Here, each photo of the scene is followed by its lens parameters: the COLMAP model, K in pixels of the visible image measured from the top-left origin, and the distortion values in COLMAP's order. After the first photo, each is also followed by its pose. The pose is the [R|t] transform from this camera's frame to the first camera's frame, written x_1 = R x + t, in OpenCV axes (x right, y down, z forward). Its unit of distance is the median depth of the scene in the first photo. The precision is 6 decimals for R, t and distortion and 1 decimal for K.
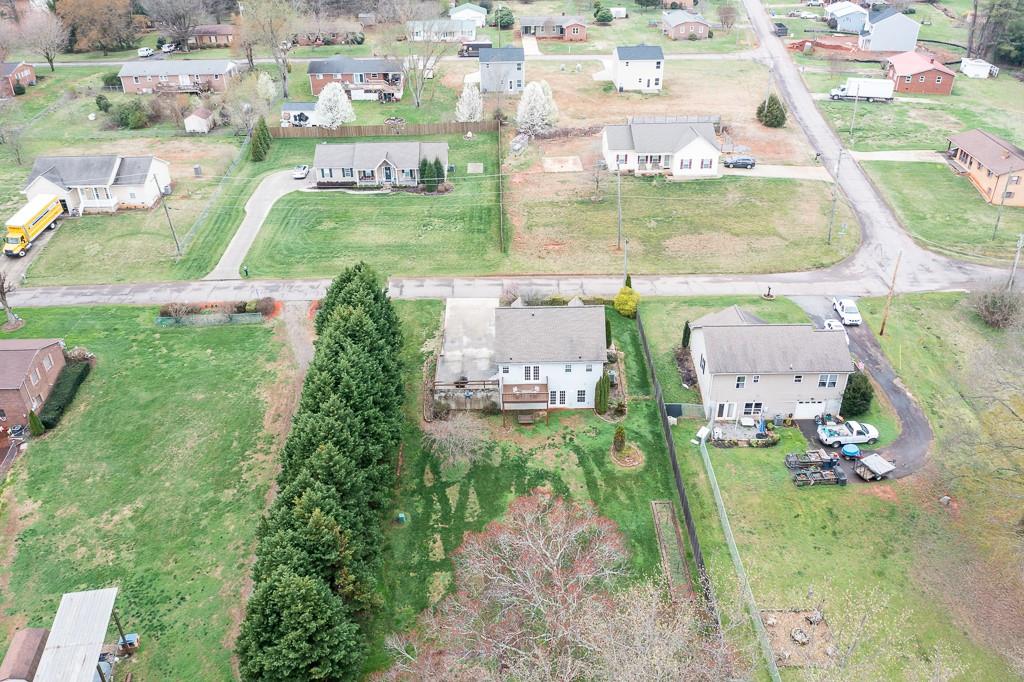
lens RADIAL K [[825.5, 0, 507.1], [0, 825.5, 338.7], [0, 0, 1]] dist [-0.011197, 0.006248]
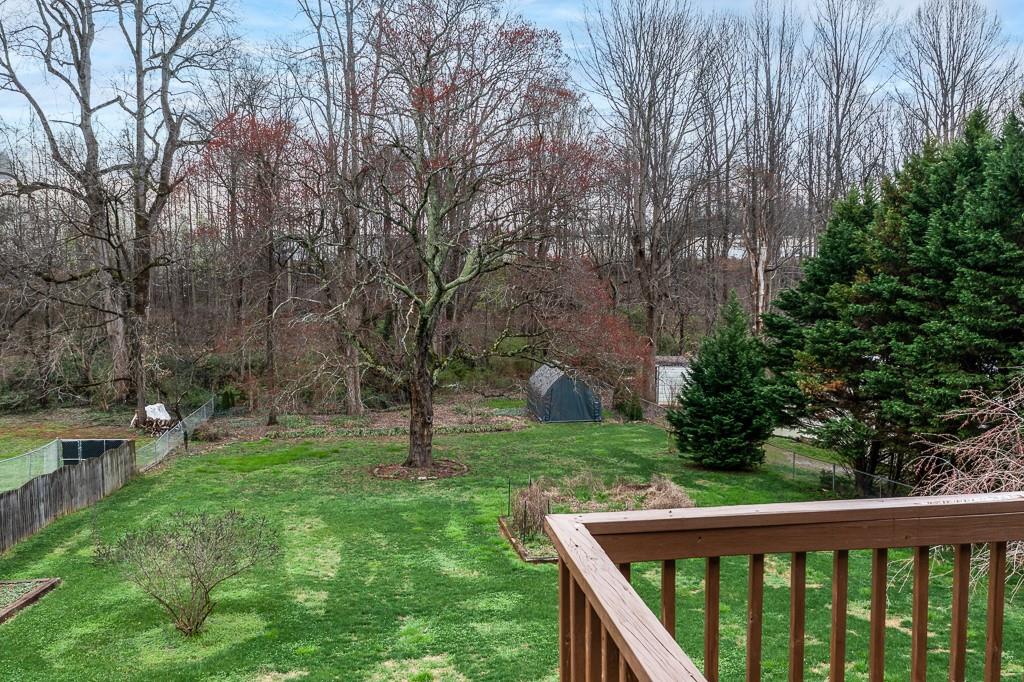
lens RADIAL K [[825.5, 0, 517.7], [0, 825.5, 335.6], [0, 0, 1]] dist [-0.011197, 0.006248]
pose [[-0.988298, 0.028934, -0.149765, 0.055358], [-0.060506, 0.826931, 0.559038, 0.038890], [0.140021, 0.561558, -0.815504, 1.007227]]
